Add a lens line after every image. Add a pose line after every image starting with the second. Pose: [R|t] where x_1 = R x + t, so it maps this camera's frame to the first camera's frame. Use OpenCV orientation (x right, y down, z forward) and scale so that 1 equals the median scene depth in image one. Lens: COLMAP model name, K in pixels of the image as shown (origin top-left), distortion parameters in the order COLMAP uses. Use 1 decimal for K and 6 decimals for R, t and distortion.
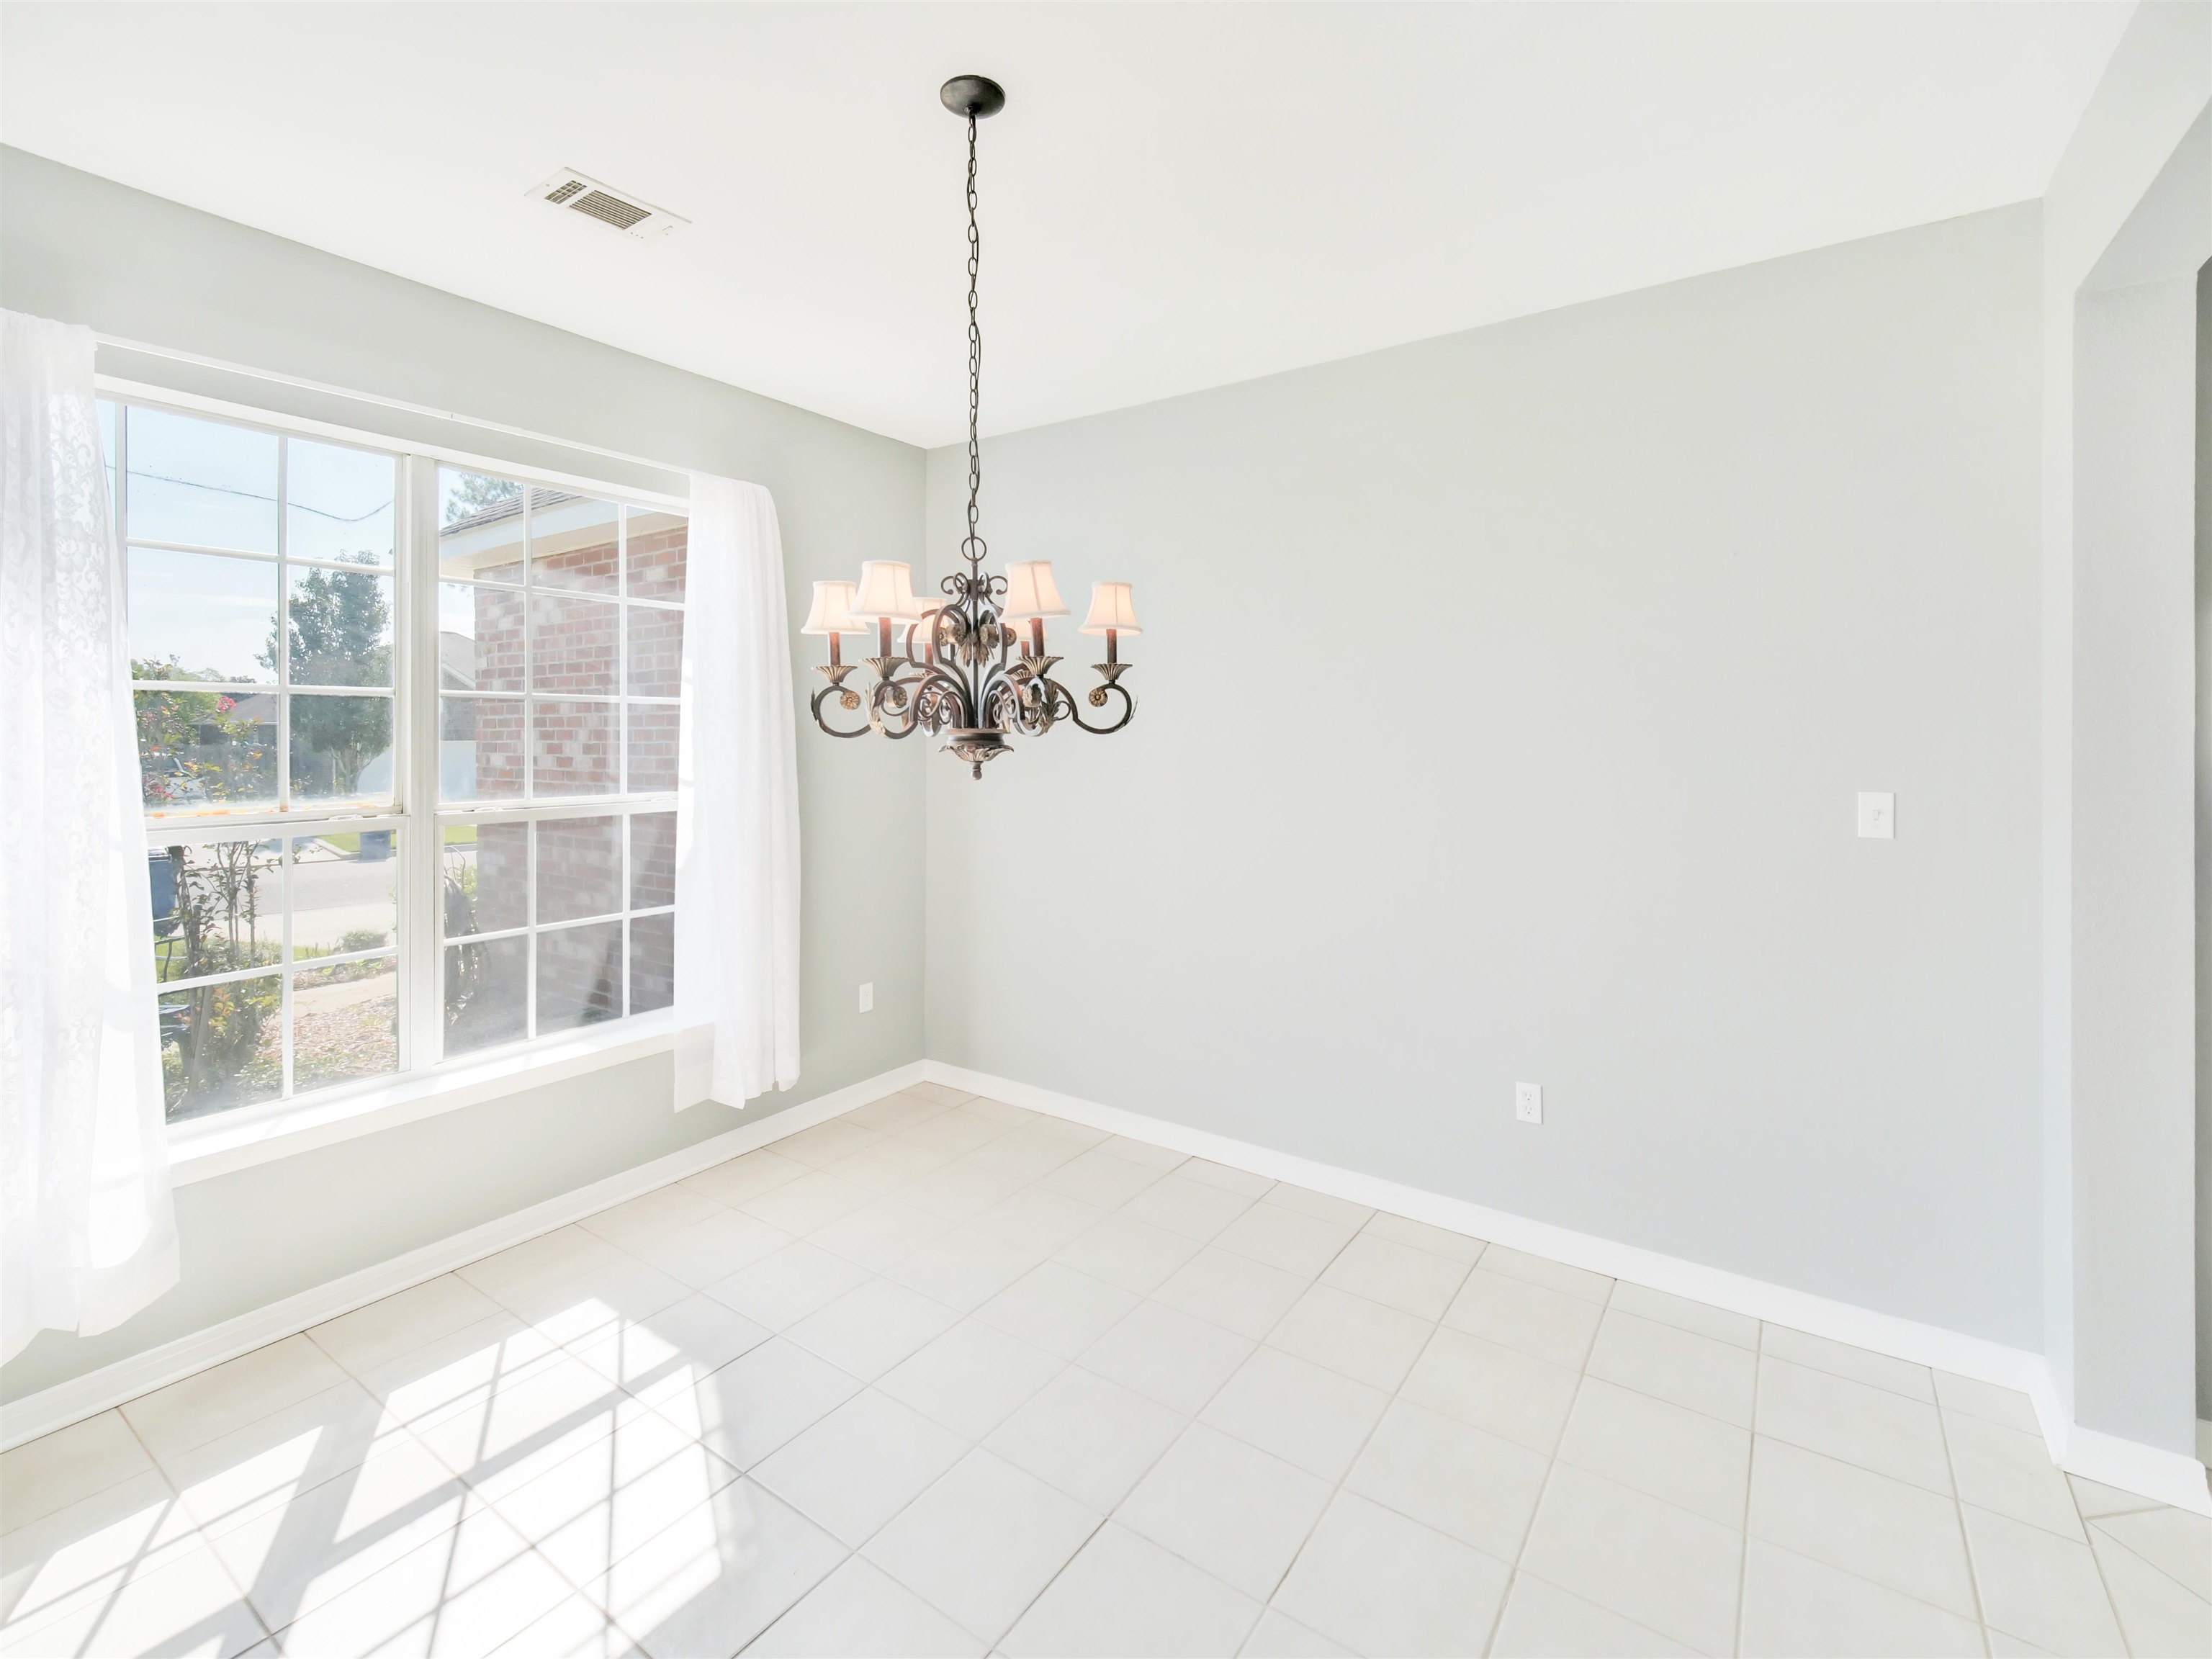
lens RADIAL K [[1008.5, 0, 1097.6], [0, 1008.5, 777.9], [0, 0, 1]] dist [-0.001941, 0.000492]
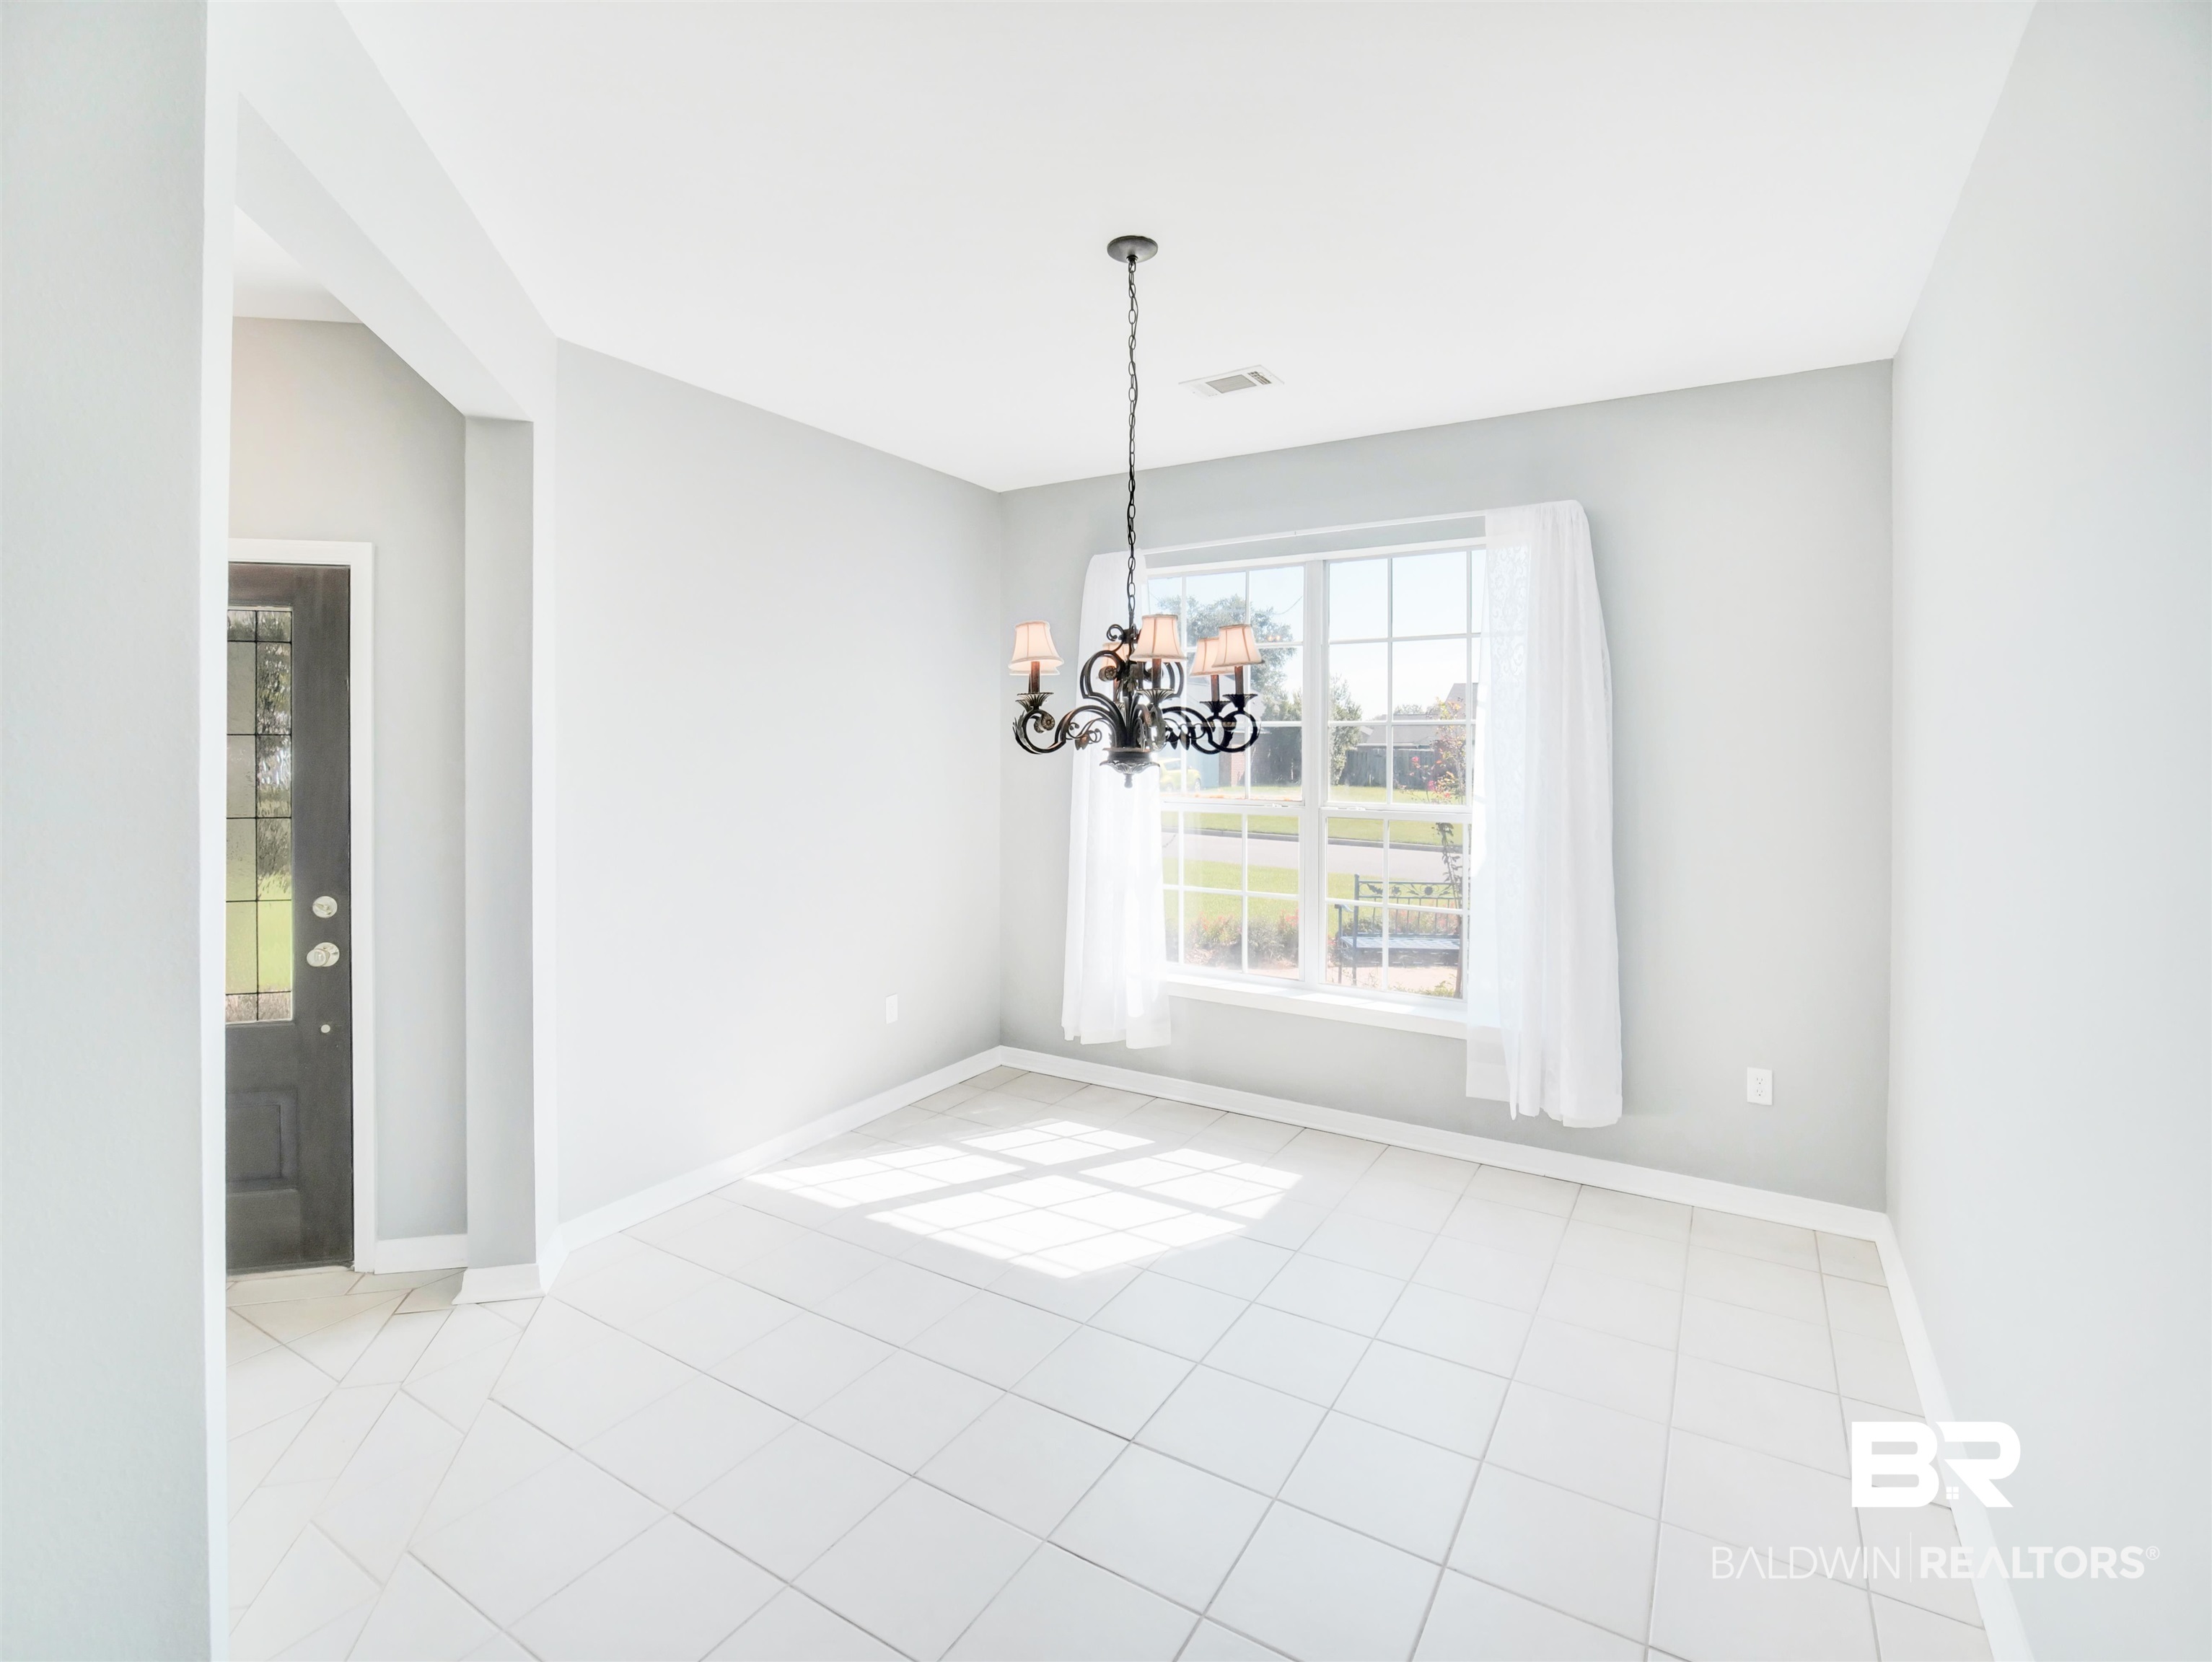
lens RADIAL K [[1055.6, 0, 1106.0], [0, 1055.6, 831.0], [0, 0, 1]] dist [0.001441, -0.000025]
pose [[0.070794, 0.086192, -0.993760, 1.158920], [-0.058678, 0.994894, 0.082110, -0.050395], [0.995764, 0.052498, 0.075490, 0.857049]]
